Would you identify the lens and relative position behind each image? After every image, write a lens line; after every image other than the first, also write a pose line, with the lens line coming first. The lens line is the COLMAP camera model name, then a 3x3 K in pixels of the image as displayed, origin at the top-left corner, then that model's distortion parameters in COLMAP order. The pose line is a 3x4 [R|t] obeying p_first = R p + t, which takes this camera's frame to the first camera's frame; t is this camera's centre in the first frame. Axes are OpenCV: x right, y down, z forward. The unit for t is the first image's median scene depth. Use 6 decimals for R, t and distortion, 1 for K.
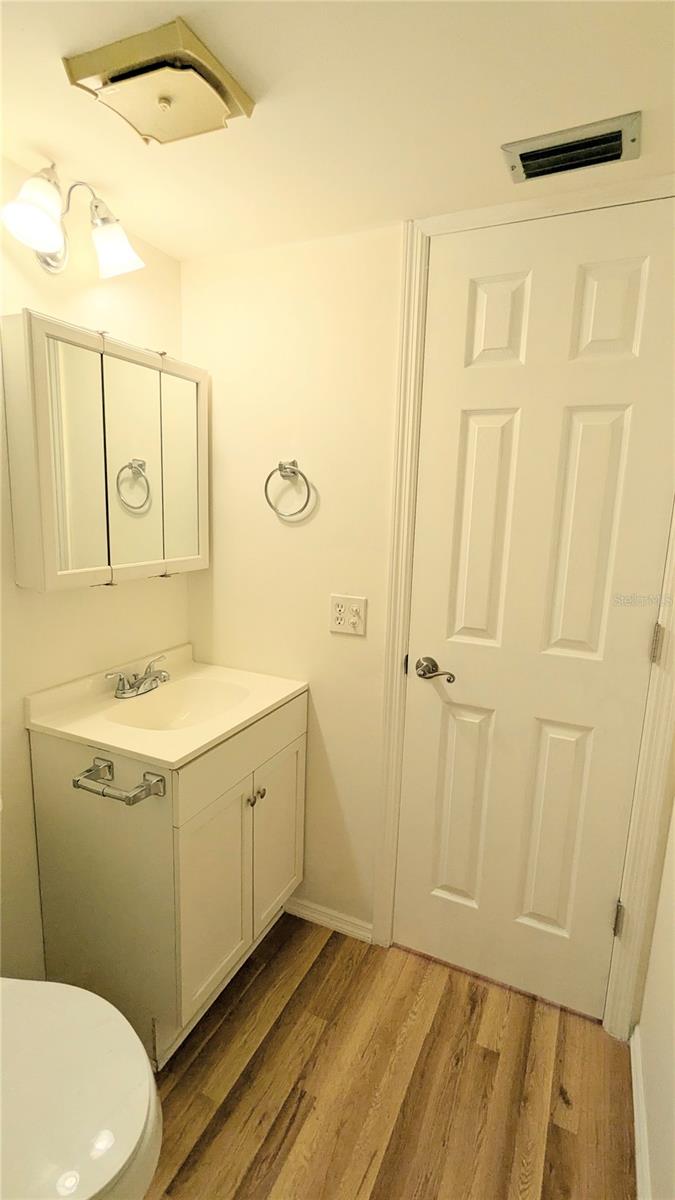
lens RADIAL K [[569.9, 0, 339.2], [0, 569.9, 604.0], [0, 0, 1]] dist [0.001587, 0.000879]
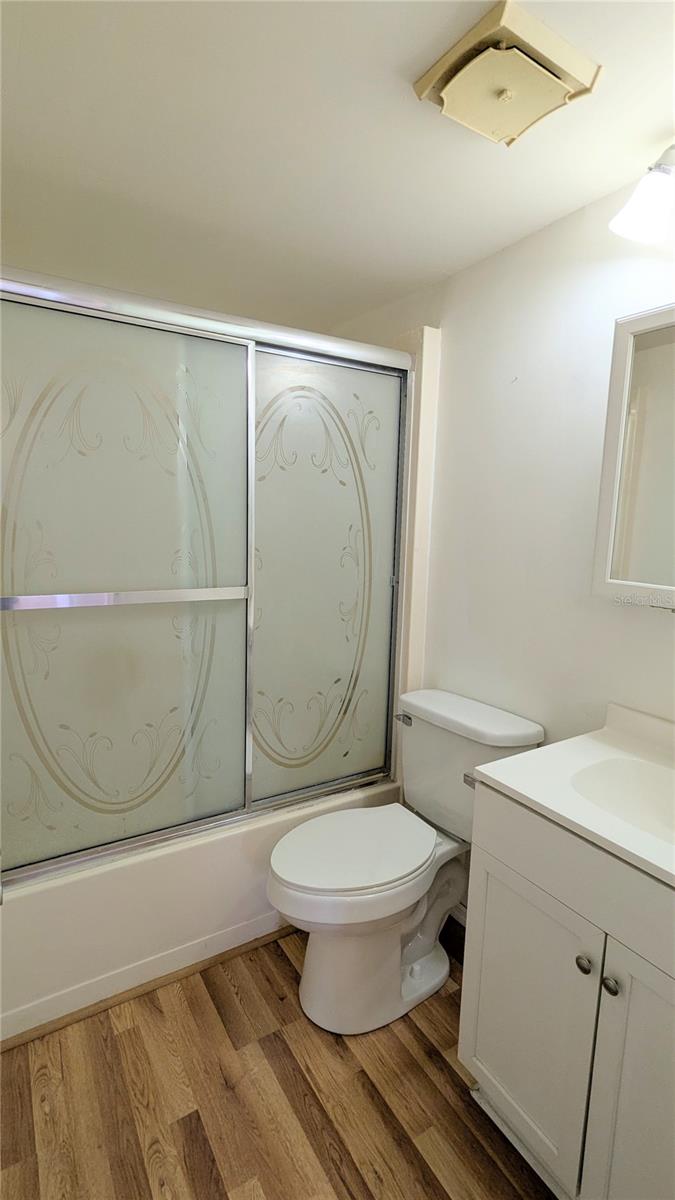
lens RADIAL K [[569.9, 0, 339.5], [0, 569.9, 600.9], [0, 0, 1]] dist [0.001587, 0.000879]
pose [[-0.553357, 0.076575, -0.829417, 0.569975], [-0.186517, 0.959088, 0.212985, -0.144304], [0.811793, 0.272557, -0.516435, 1.159514]]
